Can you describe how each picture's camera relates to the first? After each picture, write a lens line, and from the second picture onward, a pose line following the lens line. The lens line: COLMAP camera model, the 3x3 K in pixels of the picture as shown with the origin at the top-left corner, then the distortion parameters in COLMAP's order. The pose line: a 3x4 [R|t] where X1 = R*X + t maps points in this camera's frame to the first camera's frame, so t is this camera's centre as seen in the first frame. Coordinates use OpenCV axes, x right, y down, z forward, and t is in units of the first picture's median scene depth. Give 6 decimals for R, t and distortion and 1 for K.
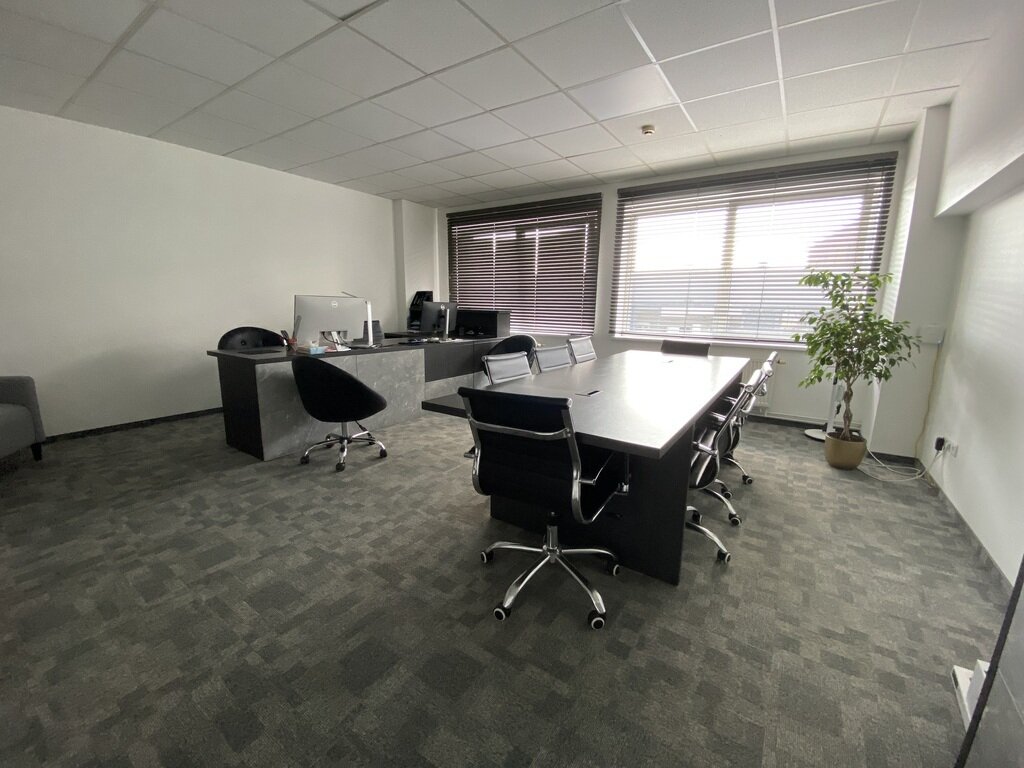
lens RADIAL K [[421.4, 0, 513.9], [0, 421.4, 380.2], [0, 0, 1]] dist [-0.008260, -0.000722]
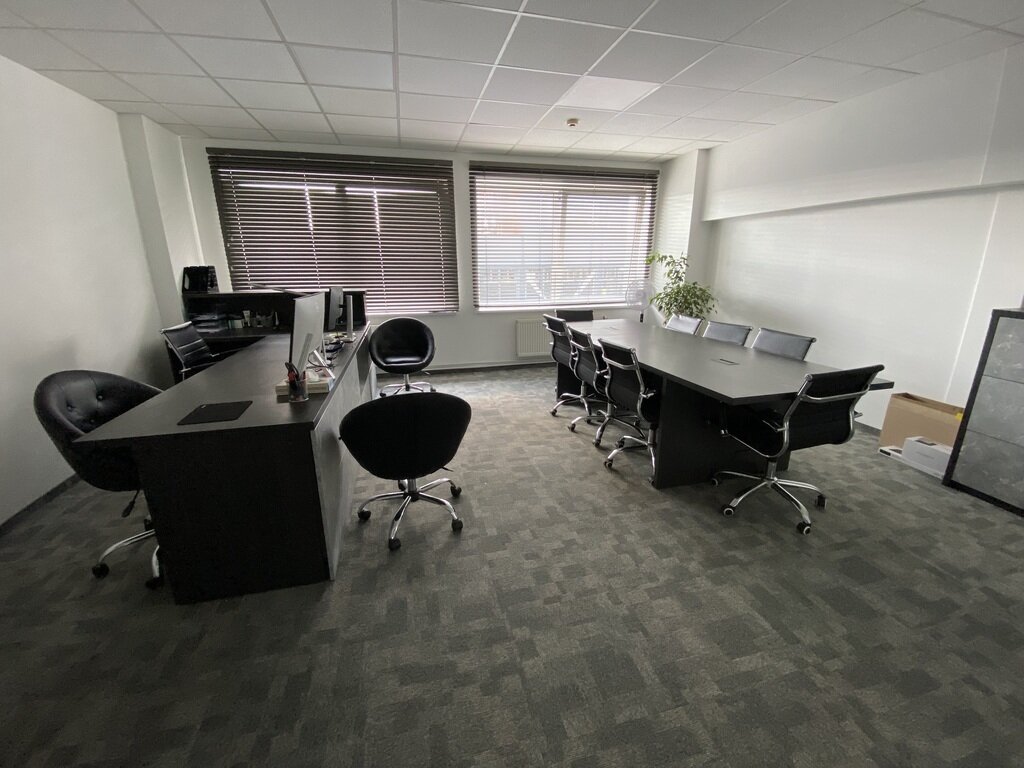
lens RADIAL K [[421.4, 0, 513.9], [0, 421.4, 380.2], [0, 0, 1]] dist [-0.008260, -0.000722]
pose [[0.658257, -0.215901, 0.721169, -0.902017], [0.147601, 0.976412, 0.157590, -0.161465], [-0.738181, 0.002710, 0.674597, 0.456994]]
